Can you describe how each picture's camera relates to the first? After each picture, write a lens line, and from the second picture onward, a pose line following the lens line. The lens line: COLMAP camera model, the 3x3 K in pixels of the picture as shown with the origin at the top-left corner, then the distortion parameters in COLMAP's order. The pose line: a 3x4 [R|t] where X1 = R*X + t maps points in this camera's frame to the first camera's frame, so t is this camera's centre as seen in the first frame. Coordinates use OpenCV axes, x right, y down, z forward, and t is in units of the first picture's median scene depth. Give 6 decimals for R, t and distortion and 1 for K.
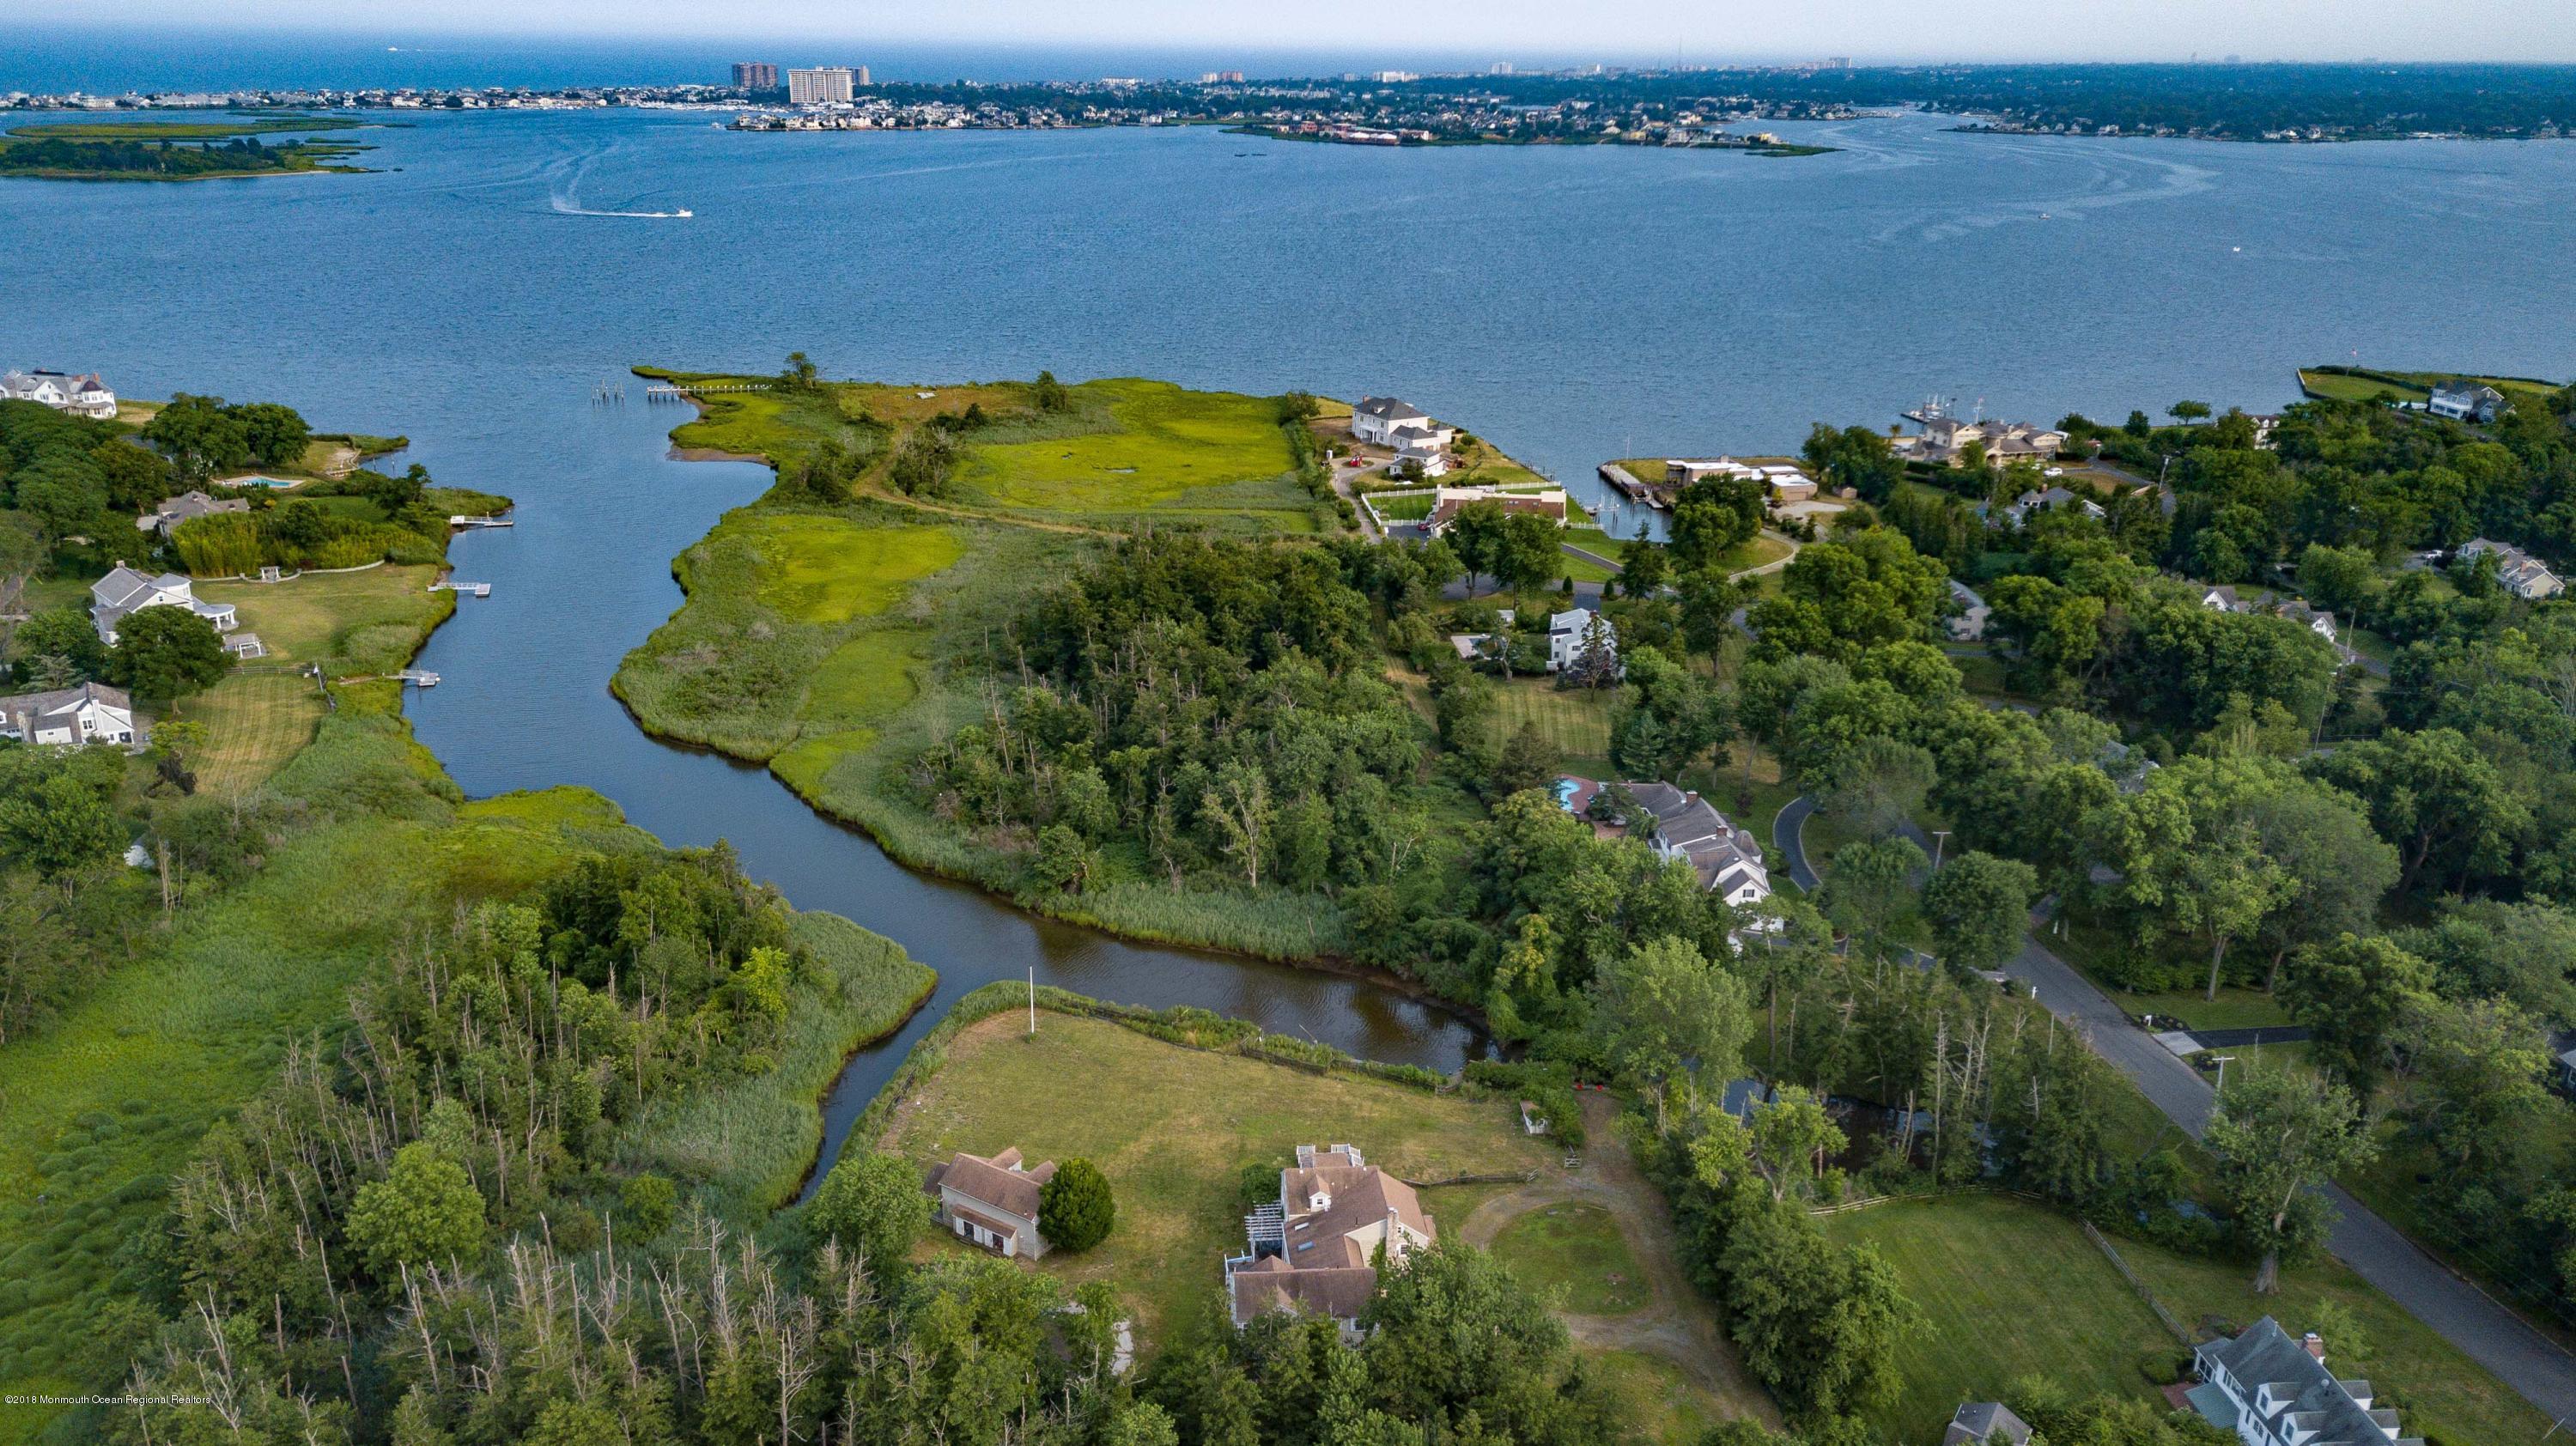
lens RADIAL K [[1945.6, 0, 1266.2], [0, 1945.6, 738.7], [0, 0, 1]] dist [0.065449, -0.070656]
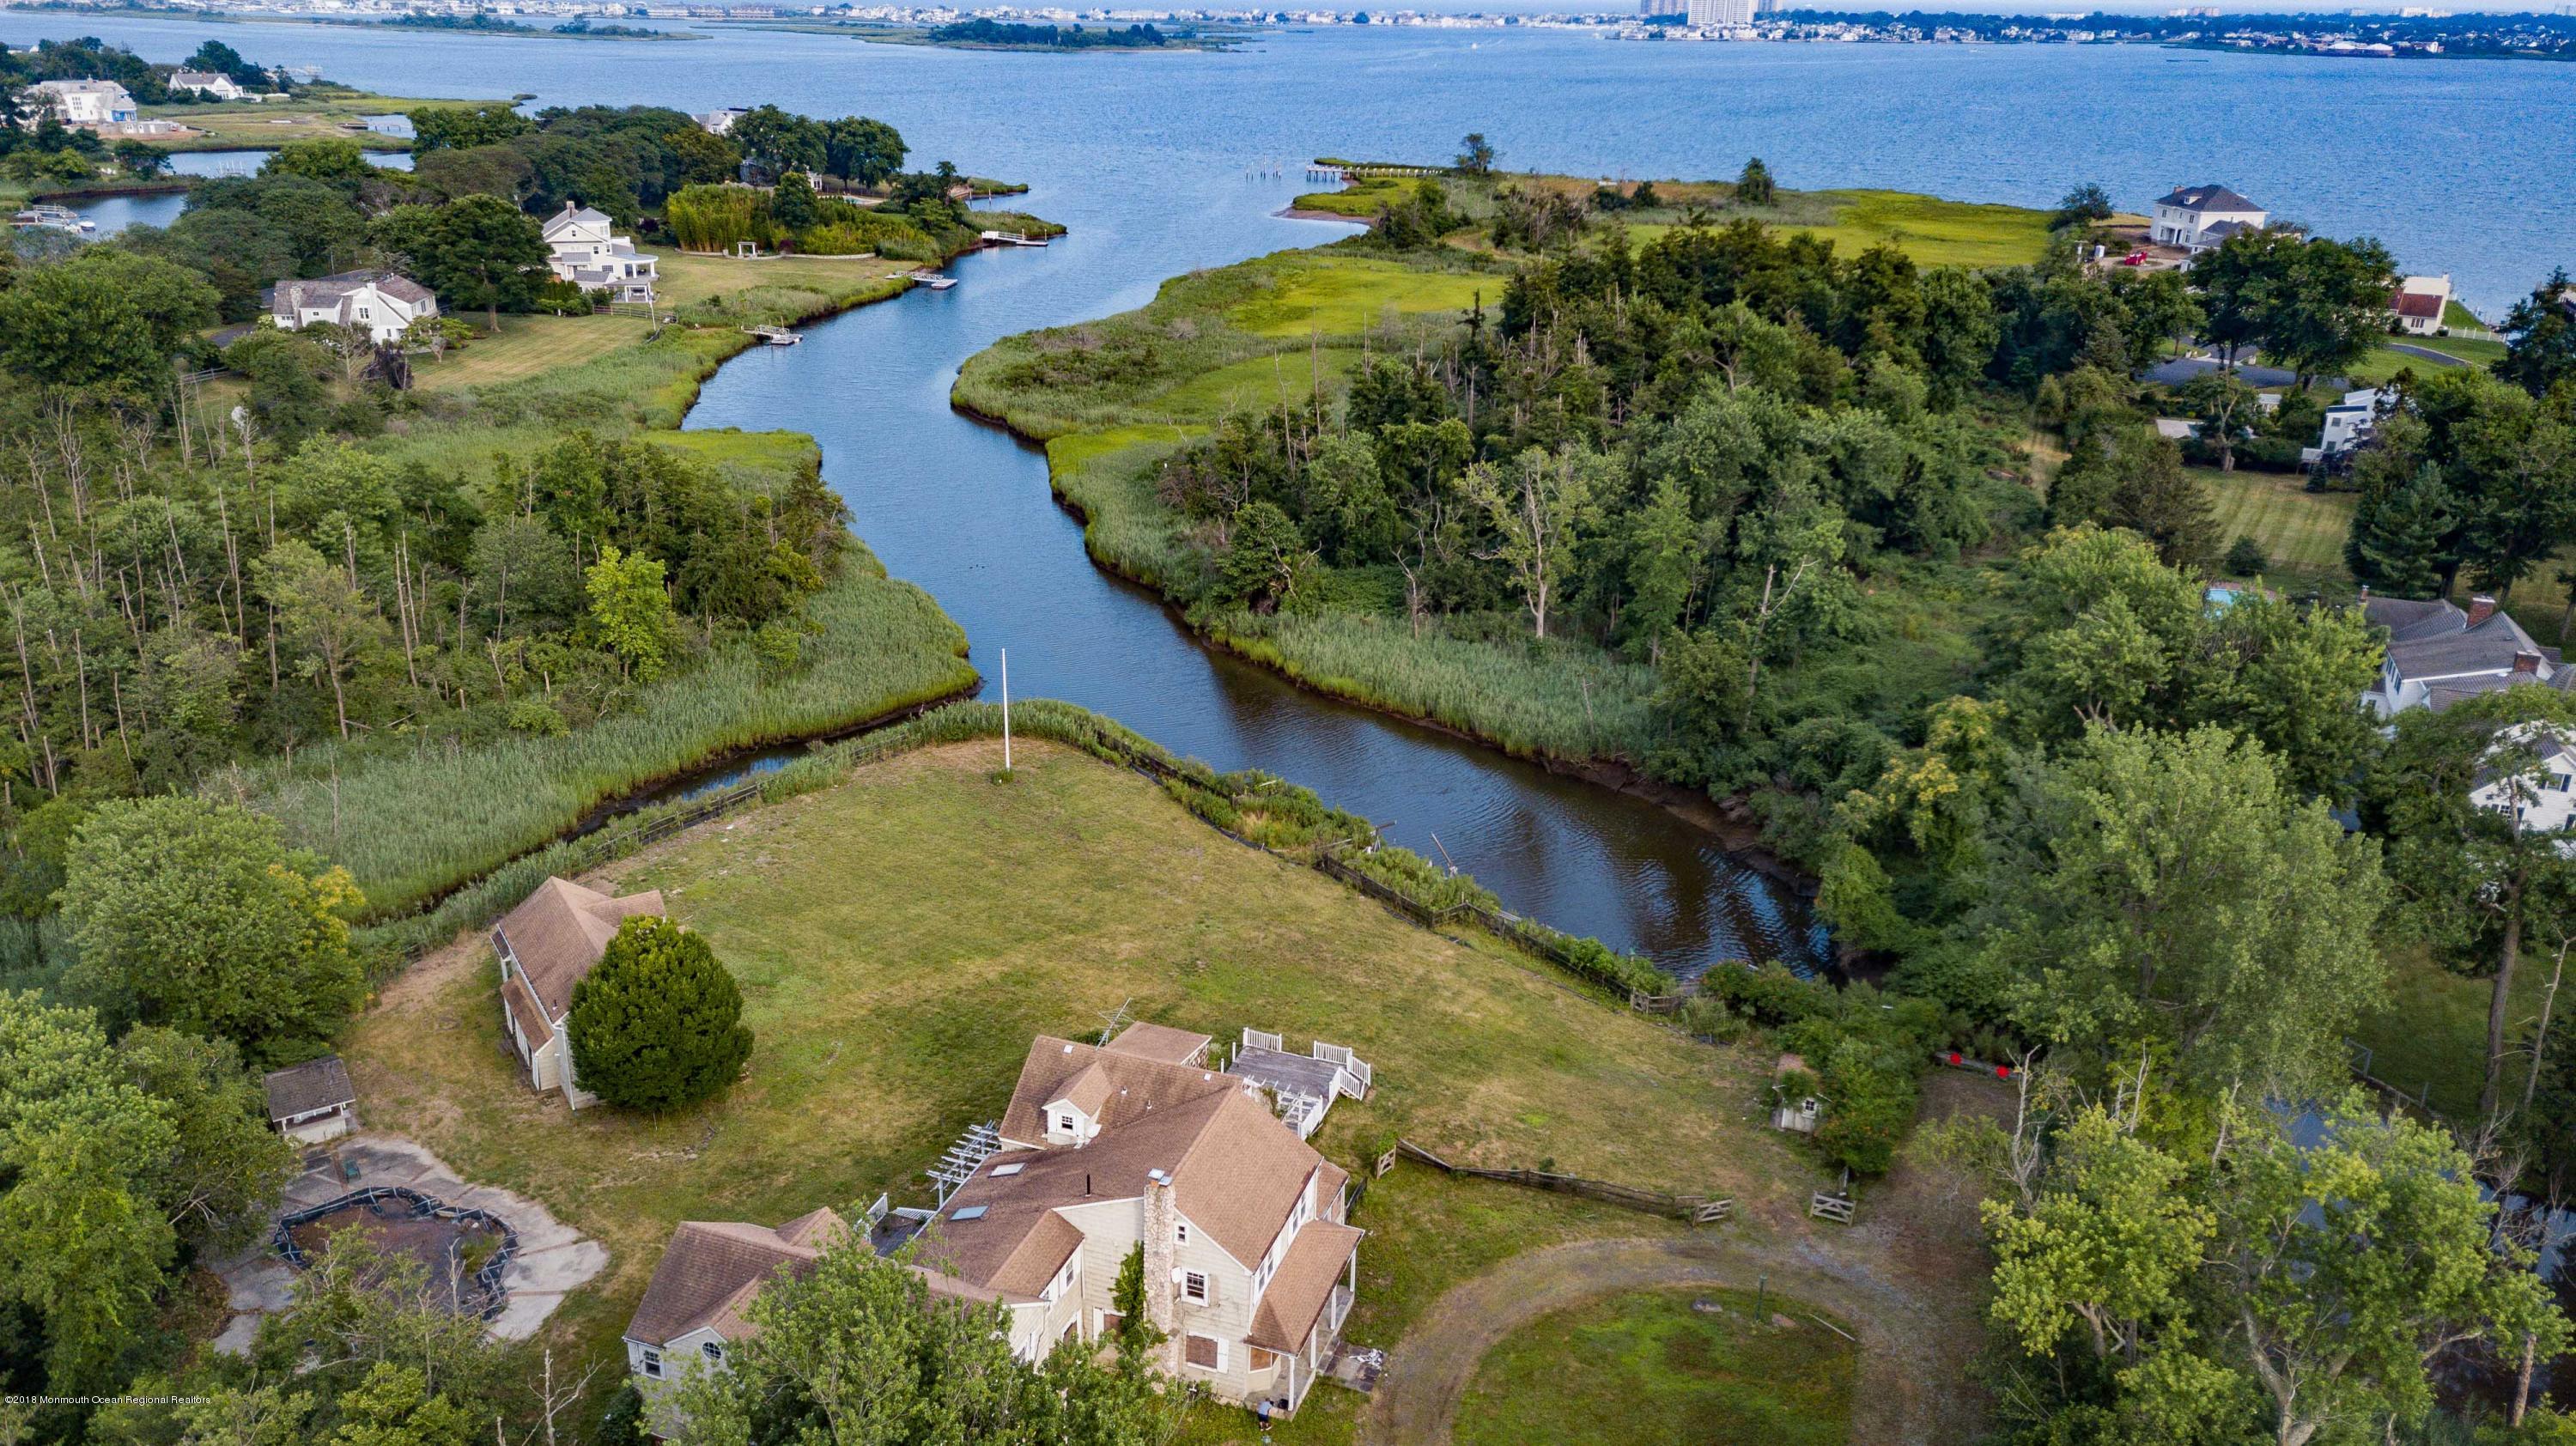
lens RADIAL K [[1956.5, 0, 1268.0], [0, 1956.5, 746.8], [0, 0, 1]] dist [0.026854, -0.003997]
pose [[0.903142, 0.157409, -0.399446, 0.082544], [-0.149521, 0.987440, 0.051054, 0.048341], [0.402465, 0.013616, 0.915334, 0.236041]]
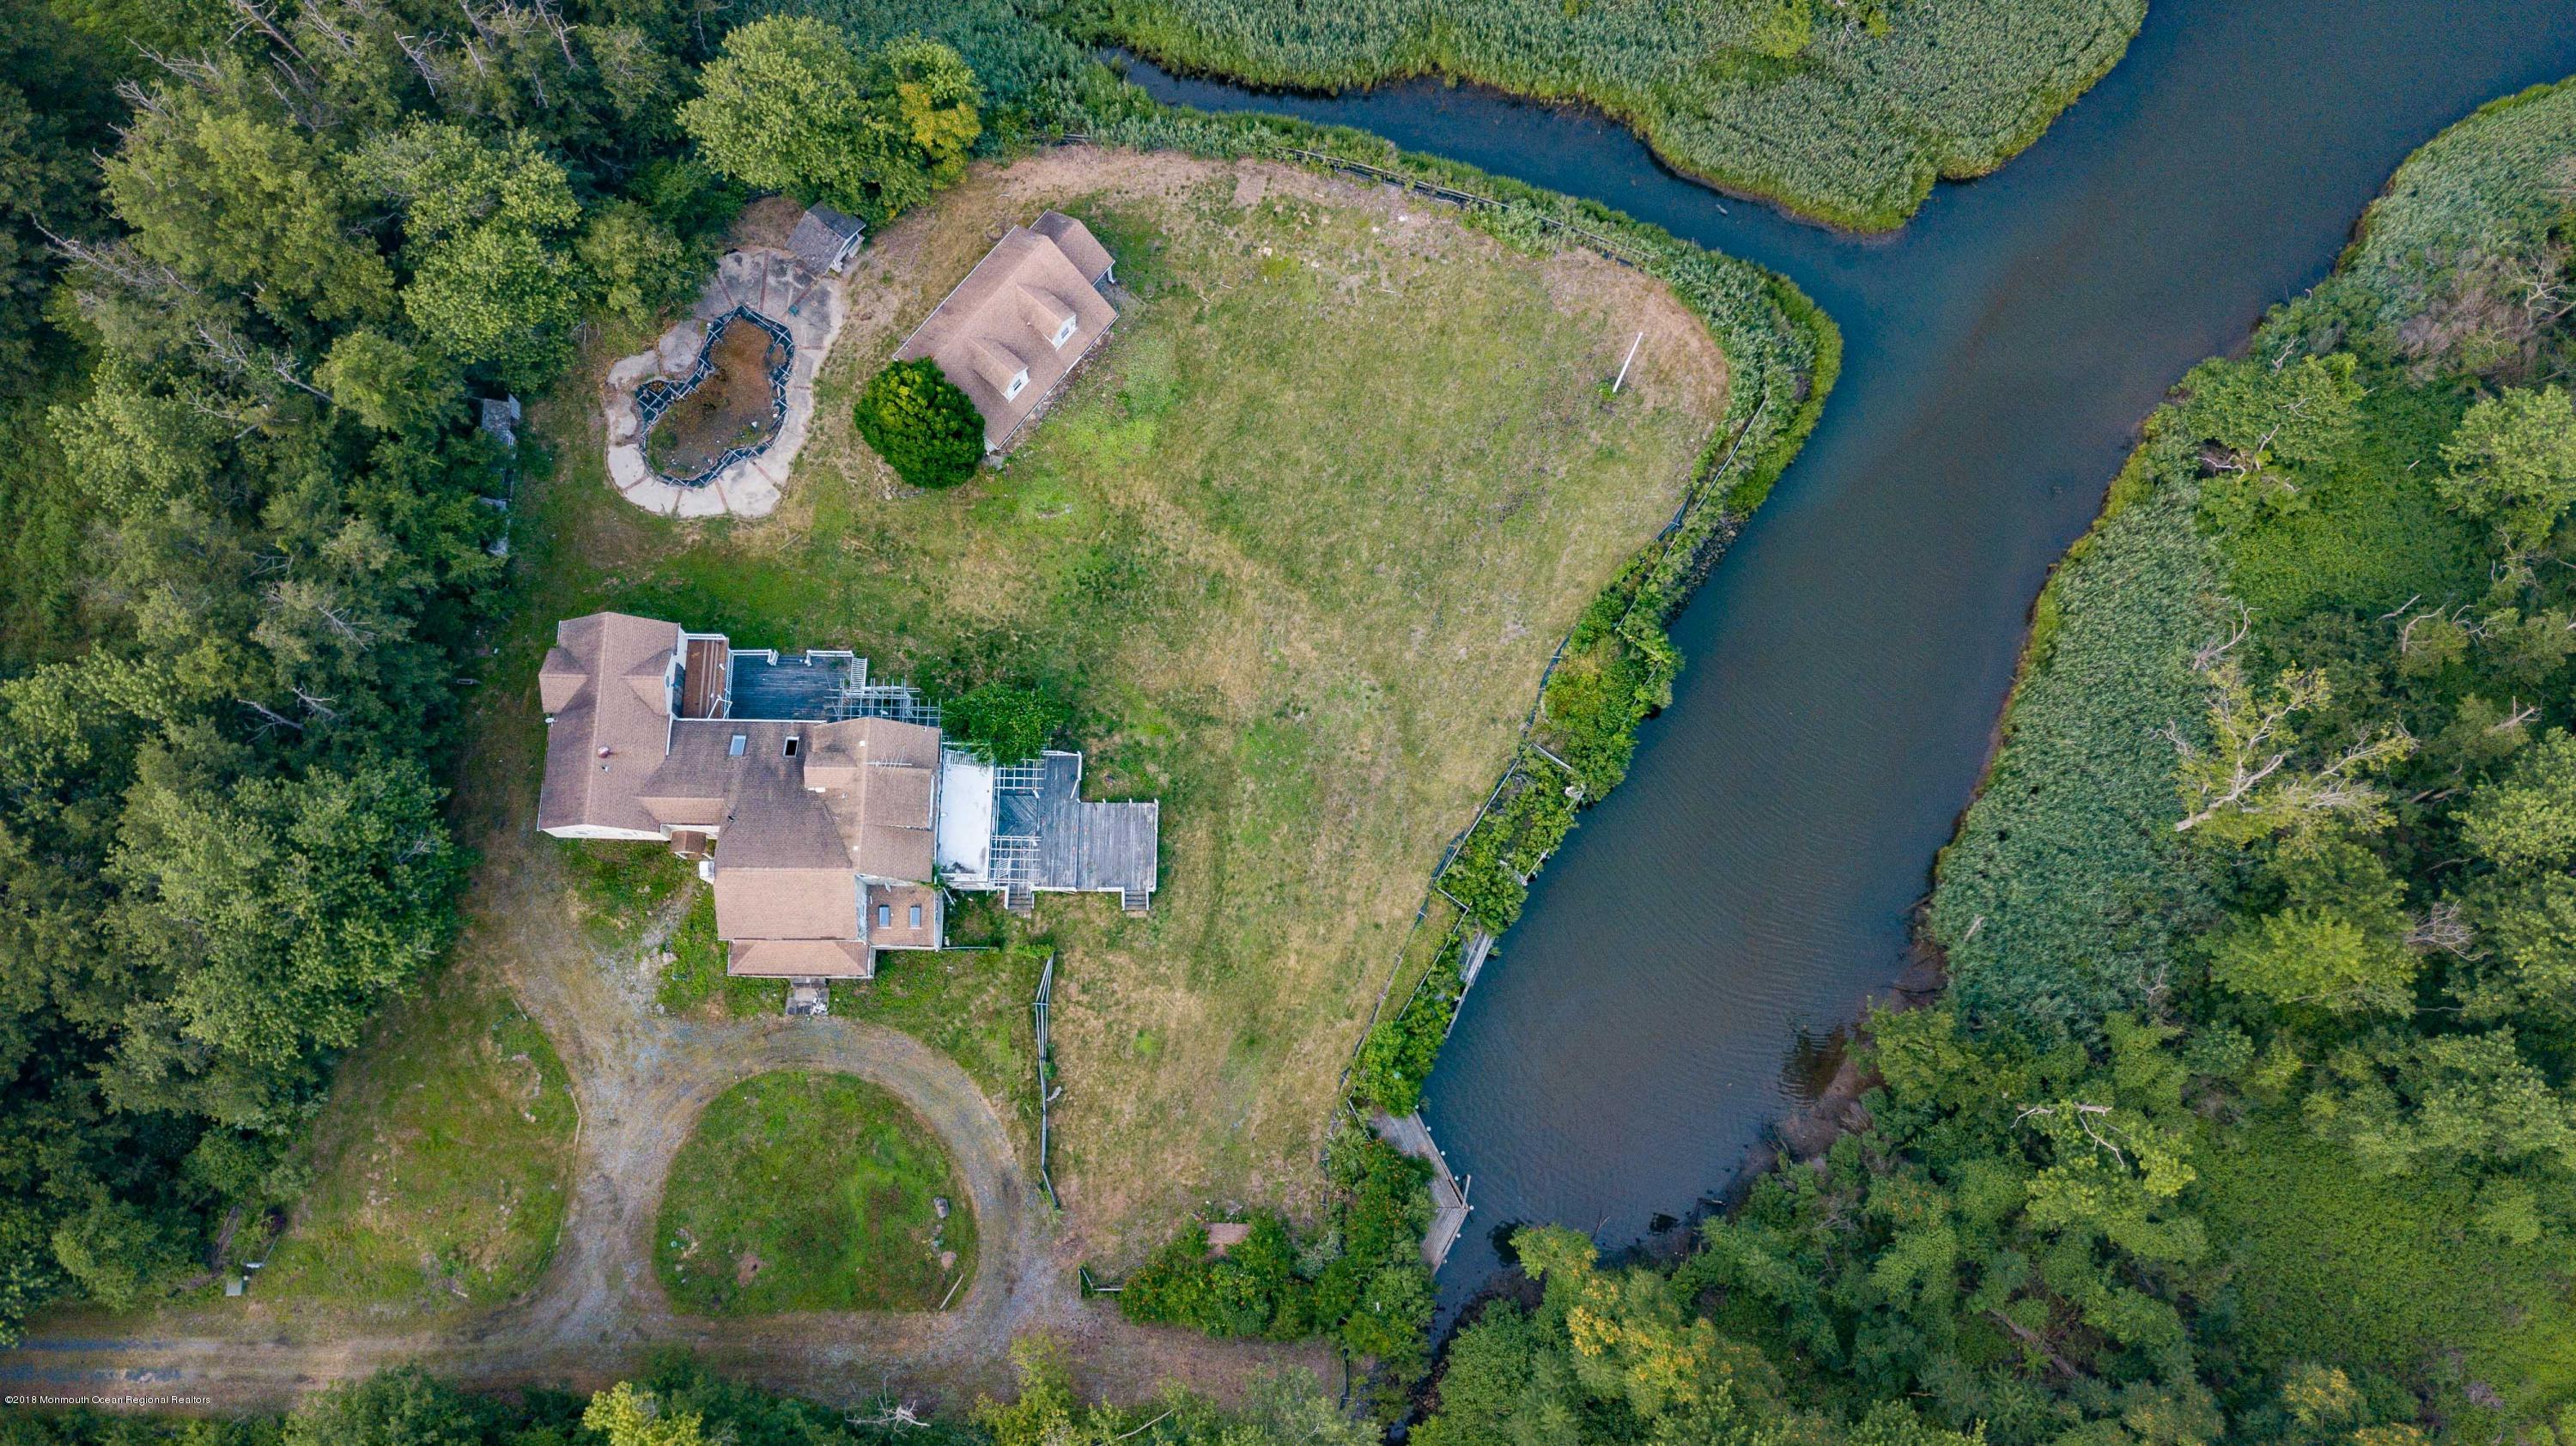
lens RADIAL K [[1945.6, 0, 1266.2], [0, 1945.6, 738.7], [0, 0, 1]] dist [0.065449, -0.070656]
pose [[-0.109903, 0.965978, -0.234112, 0.054393], [-0.349195, 0.182999, 0.919007, -0.142874], [0.930583, 0.182753, 0.317202, 0.349640]]
